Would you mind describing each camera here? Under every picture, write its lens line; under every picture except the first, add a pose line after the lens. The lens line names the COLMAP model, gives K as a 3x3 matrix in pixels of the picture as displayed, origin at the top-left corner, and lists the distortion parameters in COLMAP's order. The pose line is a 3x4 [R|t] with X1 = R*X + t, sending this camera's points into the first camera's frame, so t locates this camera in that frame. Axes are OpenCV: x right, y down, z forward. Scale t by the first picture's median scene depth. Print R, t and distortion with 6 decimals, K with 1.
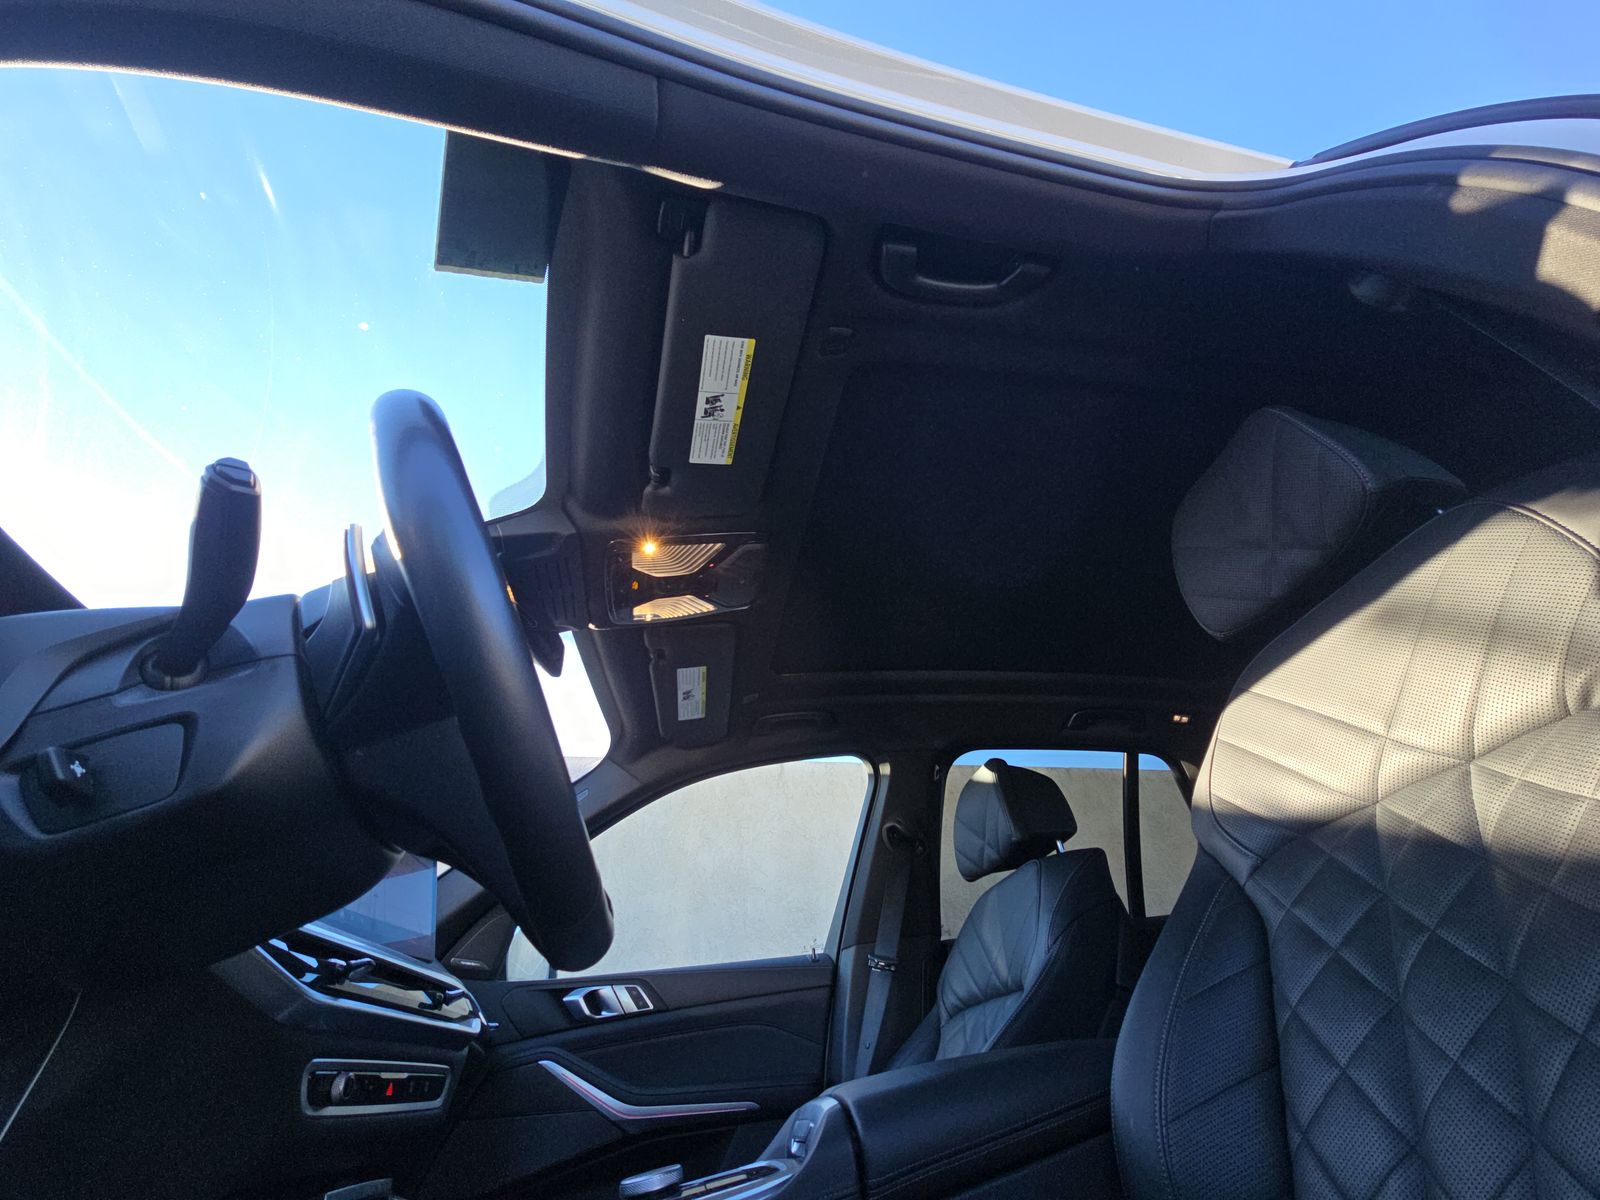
lens RADIAL K [[640.6, 0, 812.0], [0, 640.6, 591.4], [0, 0, 1]] dist [0.037856, -0.024469]
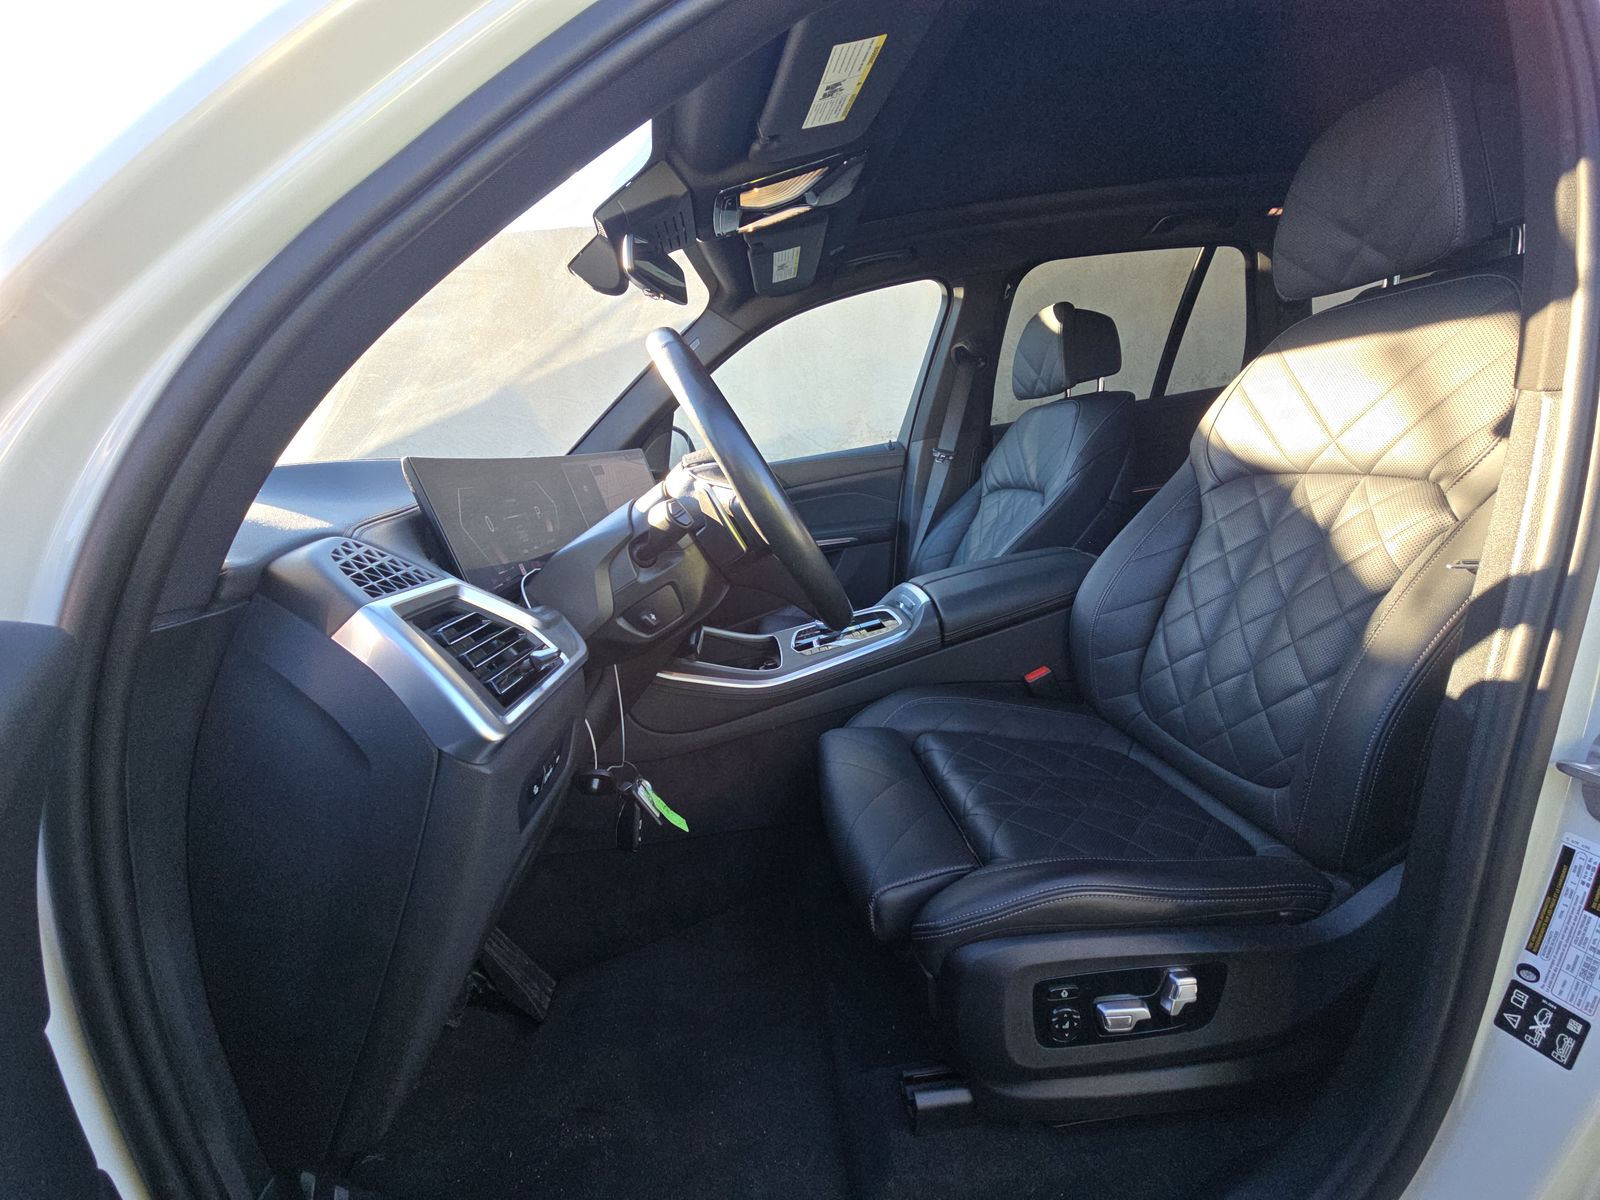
lens RADIAL K [[640.6, 0, 812.0], [0, 640.6, 591.4], [0, 0, 1]] dist [0.037856, -0.024469]
pose [[0.996906, -0.019939, -0.076026, -0.069422], [0.071464, 0.632608, 0.771168, -0.304251], [0.032719, -0.774216, 0.632076, -0.086069]]
